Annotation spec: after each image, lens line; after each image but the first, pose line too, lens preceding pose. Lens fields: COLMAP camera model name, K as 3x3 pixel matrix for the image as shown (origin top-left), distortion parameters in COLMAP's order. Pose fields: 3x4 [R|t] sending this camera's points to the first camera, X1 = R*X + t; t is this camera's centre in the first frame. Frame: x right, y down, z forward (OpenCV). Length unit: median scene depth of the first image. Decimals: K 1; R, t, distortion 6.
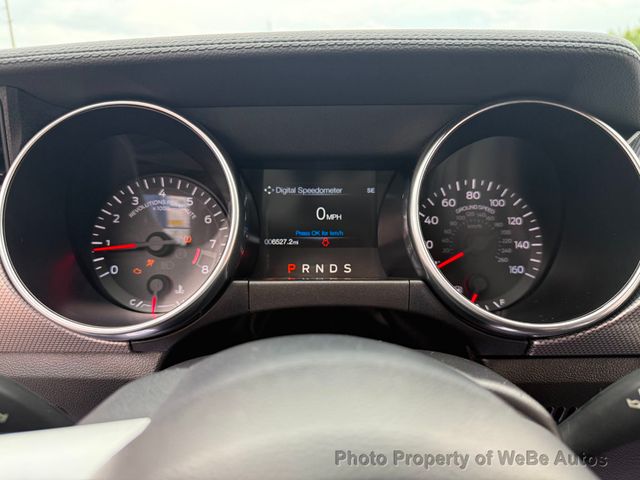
lens RADIAL K [[447.4, 0, 320.0], [0, 447.4, 240.0], [0, 0, 1]] dist [0.033240, -0.044699]
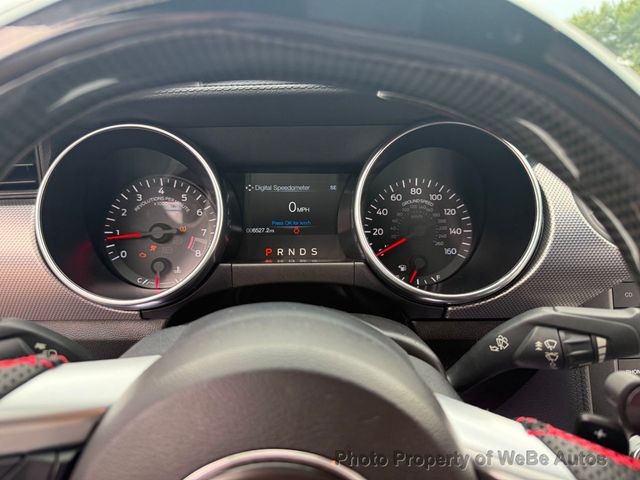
lens RADIAL K [[454.2, 0, 322.4], [0, 454.2, 236.3], [0, 0, 1]] dist [0.059776, -0.100853]
pose [[0.999896, -0.007530, 0.012284, 0.069668], [0.006914, 0.998756, 0.049390, -0.040268], [-0.012641, -0.049299, 0.998704, -0.250863]]
